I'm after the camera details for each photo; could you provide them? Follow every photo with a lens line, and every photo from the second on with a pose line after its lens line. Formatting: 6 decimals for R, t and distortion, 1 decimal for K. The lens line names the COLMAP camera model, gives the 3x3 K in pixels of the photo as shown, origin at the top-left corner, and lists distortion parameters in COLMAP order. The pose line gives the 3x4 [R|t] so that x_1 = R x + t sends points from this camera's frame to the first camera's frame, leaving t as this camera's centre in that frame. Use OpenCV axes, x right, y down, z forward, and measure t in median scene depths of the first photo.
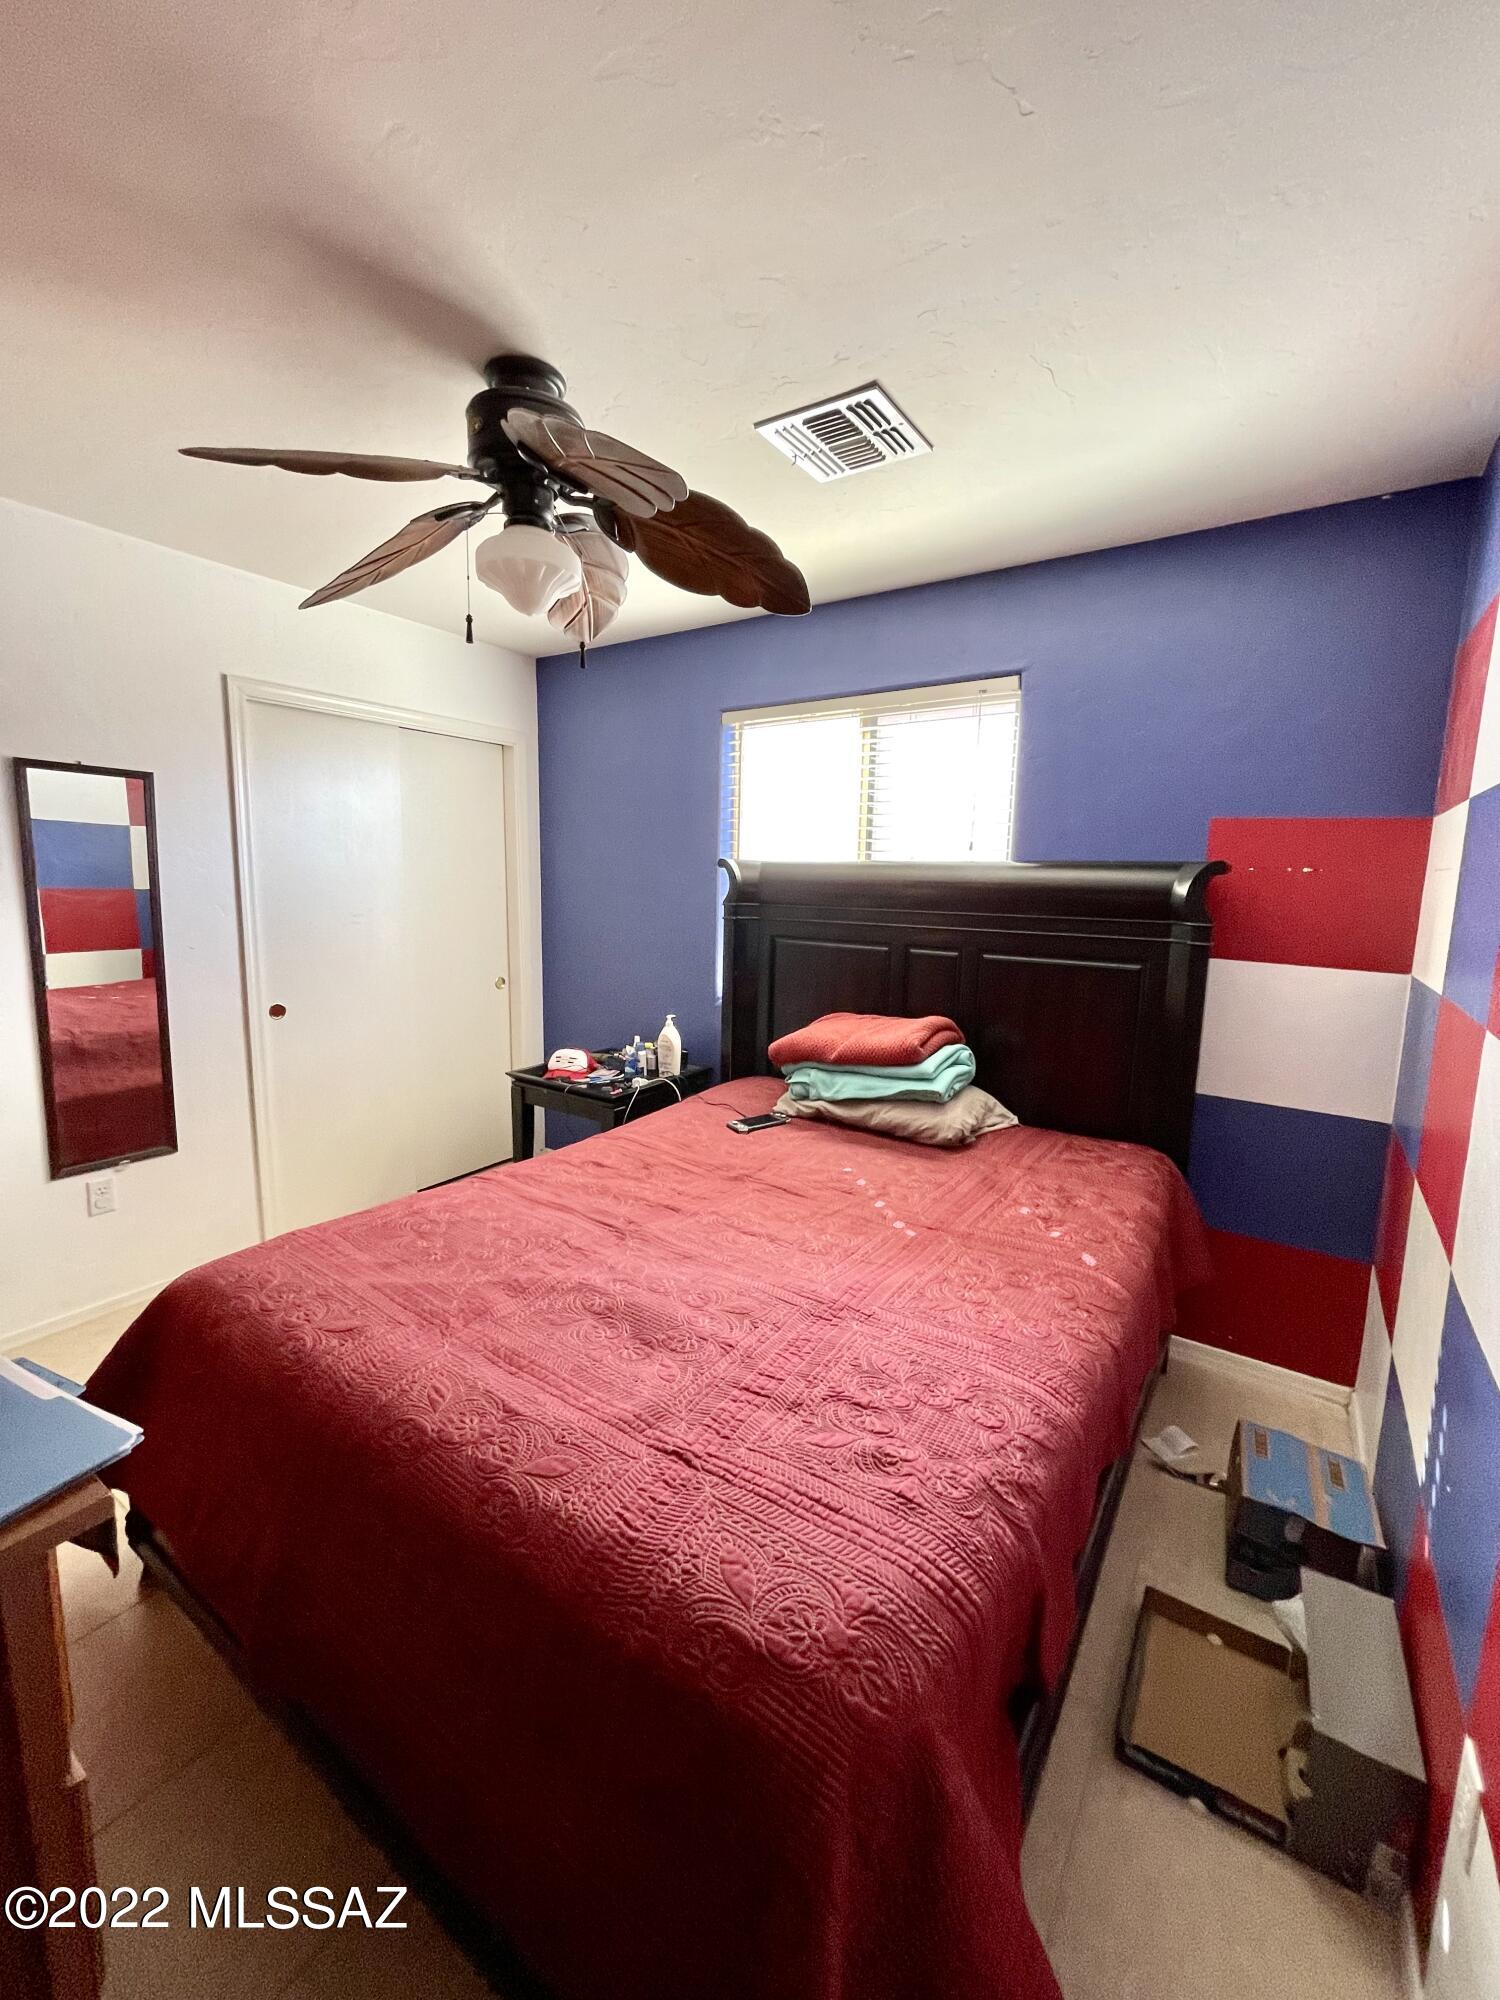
lens RADIAL K [[808.5, 0, 767.3], [0, 808.5, 987.4], [0, 0, 1]] dist [-0.004425, 0.001285]
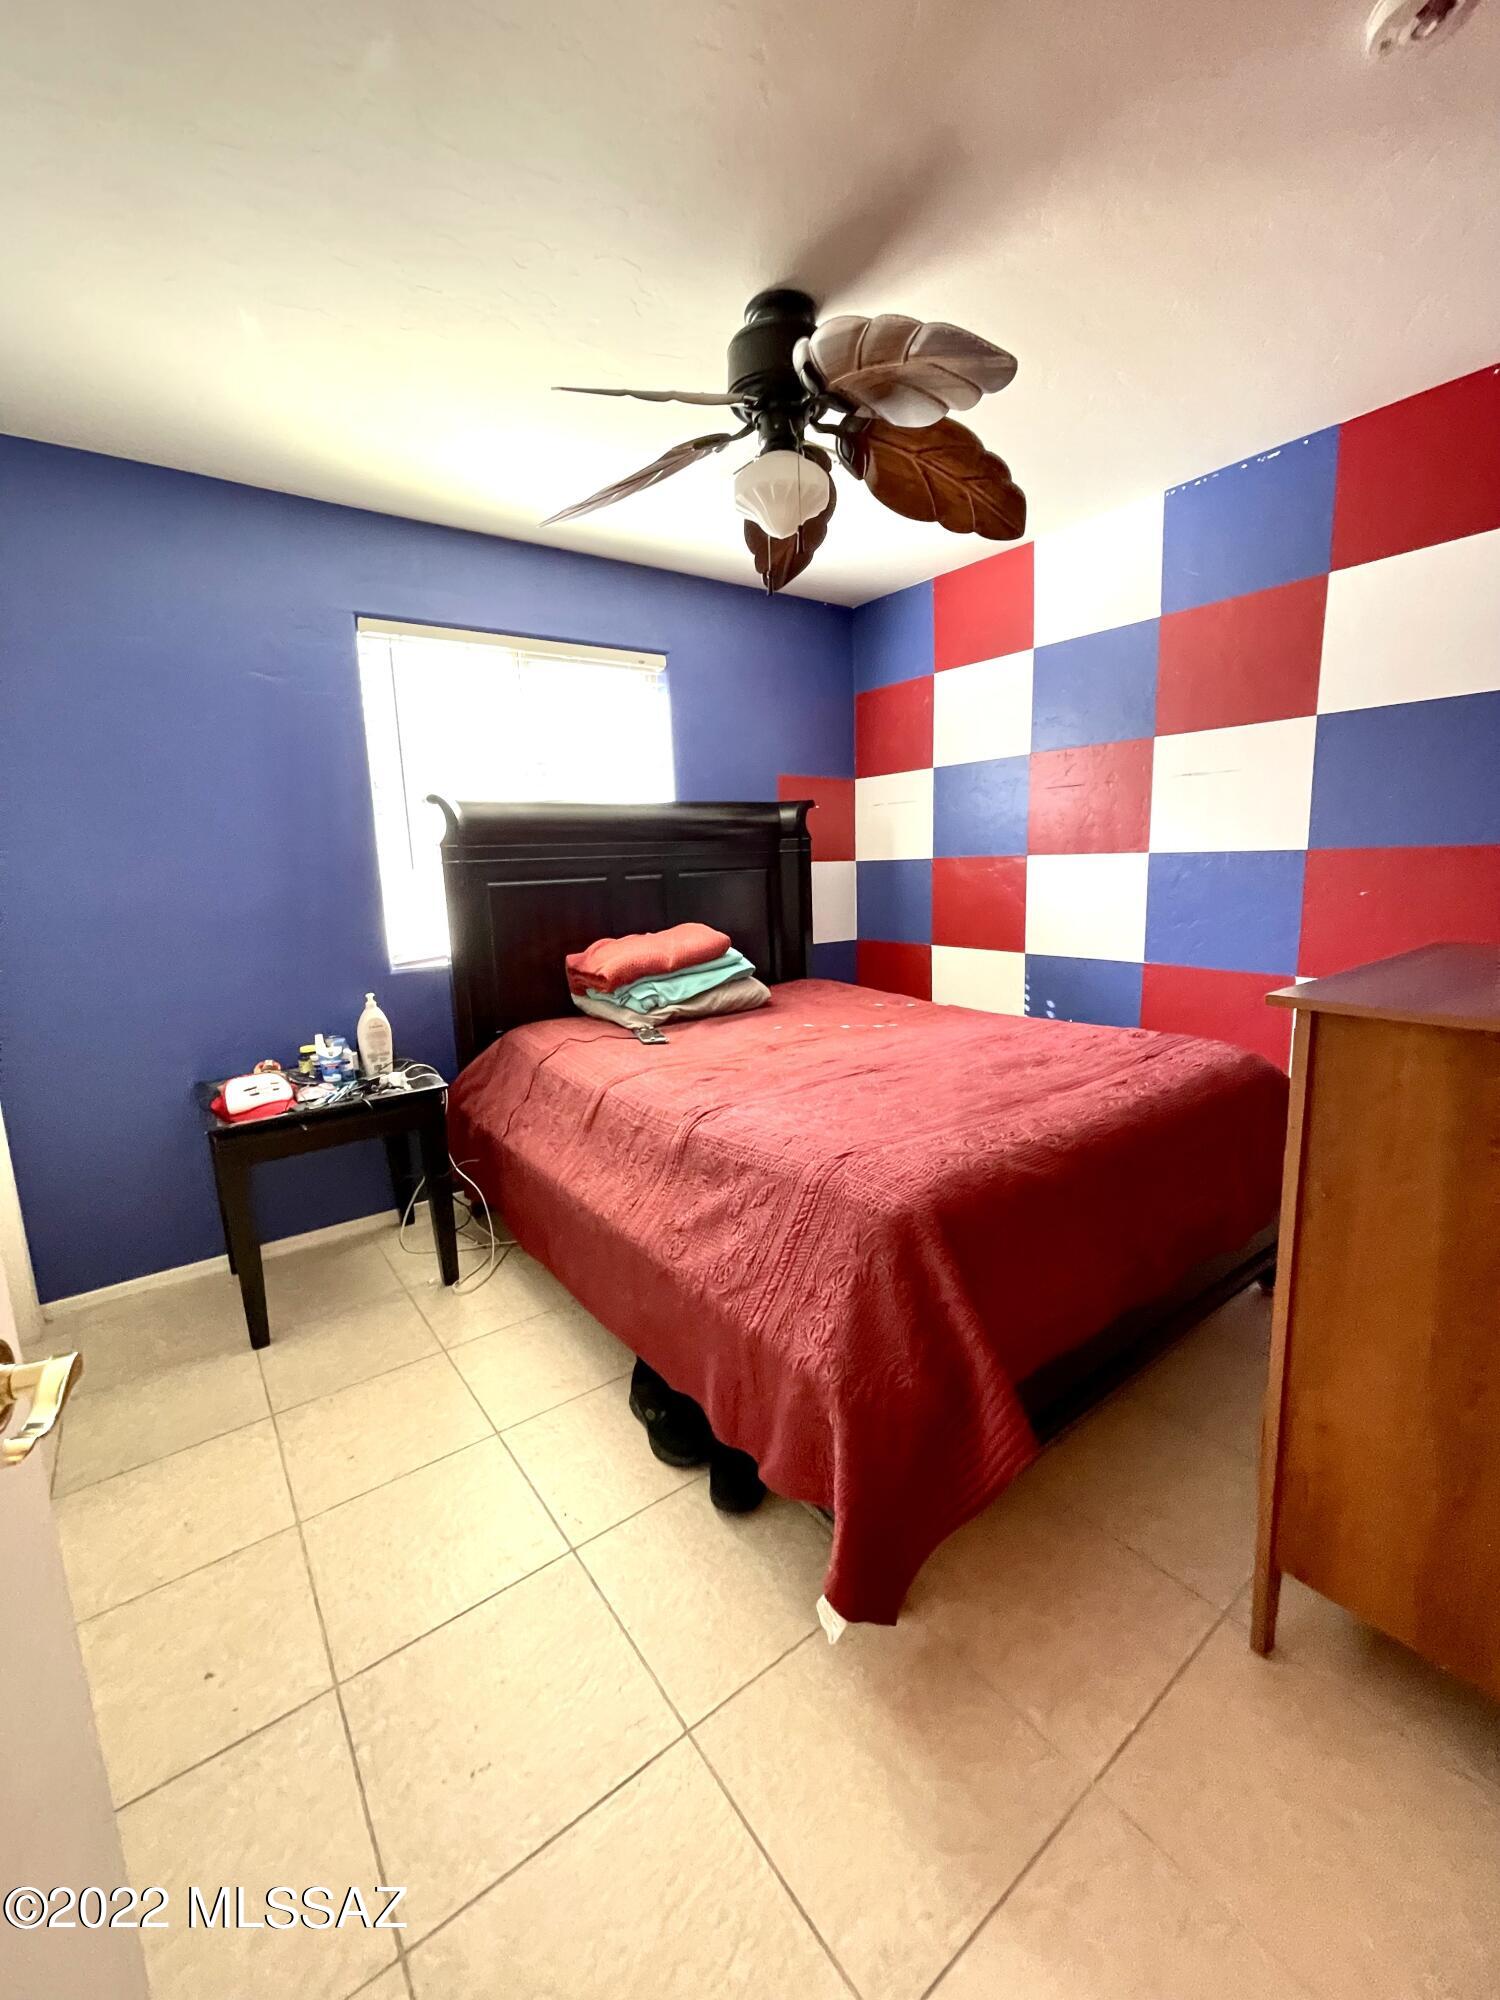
lens RADIAL K [[808.5, 0, 753.6], [0, 808.5, 997.3], [0, 0, 1]] dist [-0.004425, 0.001285]
pose [[0.330201, -0.204819, 0.921421, -0.977757], [0.165858, 0.973576, 0.156975, -0.033938], [-0.929225, 0.100992, 0.355447, 0.480188]]
